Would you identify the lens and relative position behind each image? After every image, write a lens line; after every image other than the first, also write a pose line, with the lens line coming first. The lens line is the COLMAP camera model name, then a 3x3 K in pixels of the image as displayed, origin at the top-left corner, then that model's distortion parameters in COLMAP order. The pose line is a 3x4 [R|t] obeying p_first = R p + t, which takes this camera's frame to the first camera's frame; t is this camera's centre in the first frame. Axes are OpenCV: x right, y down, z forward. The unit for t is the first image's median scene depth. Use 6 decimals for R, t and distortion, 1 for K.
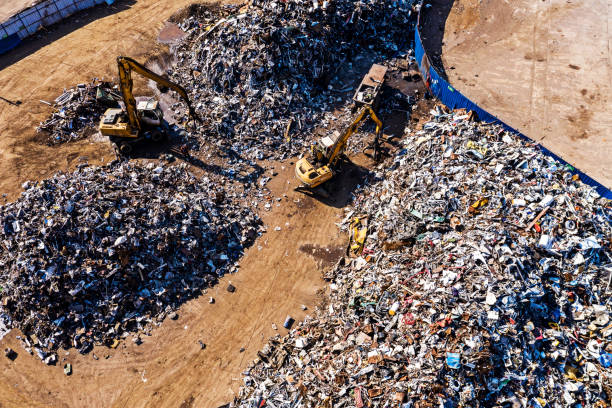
lens RADIAL K [[481.5, 0, 302.3], [0, 481.5, 204.5], [0, 0, 1]] dist [-0.020700, 0.009457]
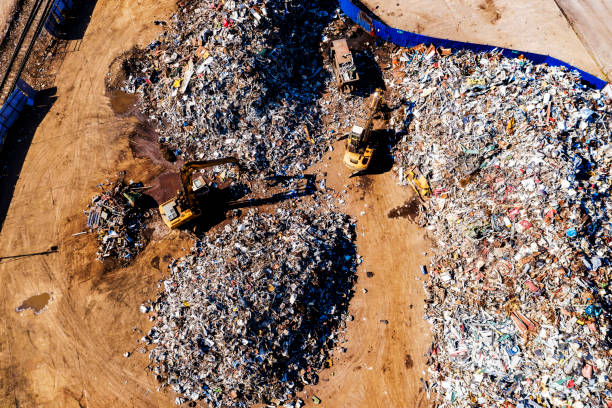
lens RADIAL K [[481.5, 0, 302.3], [0, 481.5, 206.3], [0, 0, 1]] dist [-0.020700, 0.009457]
pose [[0.804719, -0.558021, 0.202586, -0.407136], [0.495385, 0.819250, 0.288830, -0.388914], [-0.327142, -0.132069, 0.935701, -0.098632]]
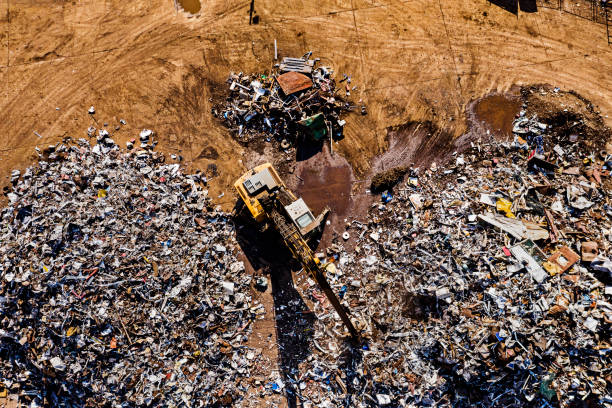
lens RADIAL K [[481.5, 0, 305.2], [0, 481.5, 204.9], [0, 0, 1]] dist [-0.020700, 0.009457]
pose [[0.455039, 0.871515, -0.182761, -0.241449], [-0.716146, 0.480144, 0.506554, -0.592130], [0.529221, -0.099619, 0.842616, 0.513986]]
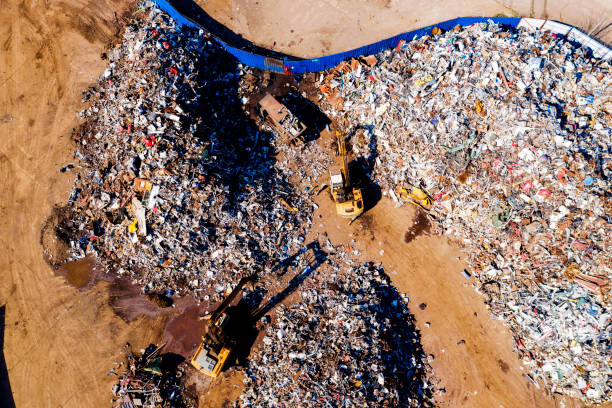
lens RADIAL K [[481.5, 0, 303.1], [0, 481.5, 206.5], [0, 0, 1]] dist [-0.020700, 0.009457]
pose [[0.387948, -0.878628, 0.278403, -0.348560], [0.774566, 0.474510, 0.418195, -0.633155], [-0.499543, 0.053404, 0.864641, 0.069158]]
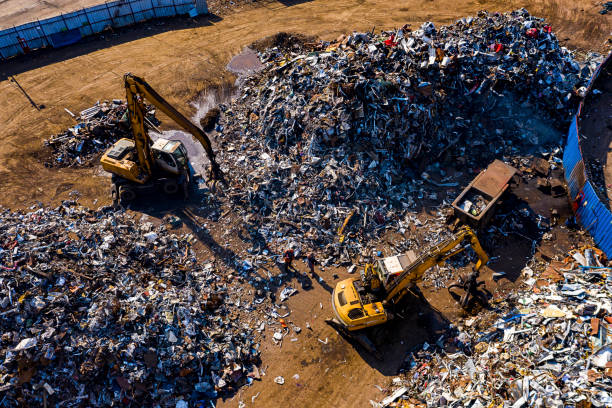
lens RADIAL K [[481.5, 0, 302.5], [0, 481.5, 205.0], [0, 0, 1]] dist [-0.020700, 0.009457]
pose [[0.949721, 0.241037, -0.199830, 0.046991], [-0.258689, 0.963626, -0.067119, -0.133845], [0.176383, 0.115438, 0.977529, 0.357666]]
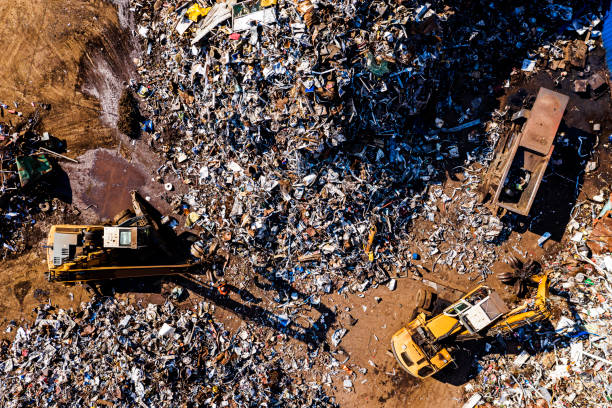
lens RADIAL K [[481.5, 0, 304.2], [0, 481.5, 203.3], [0, 0, 1]] dist [-0.020700, 0.009457]
pose [[0.998125, -0.059619, -0.013885, -0.109334], [0.056798, 0.817368, 0.573310, -0.589022], [-0.022831, -0.573023, 0.819221, 0.610317]]
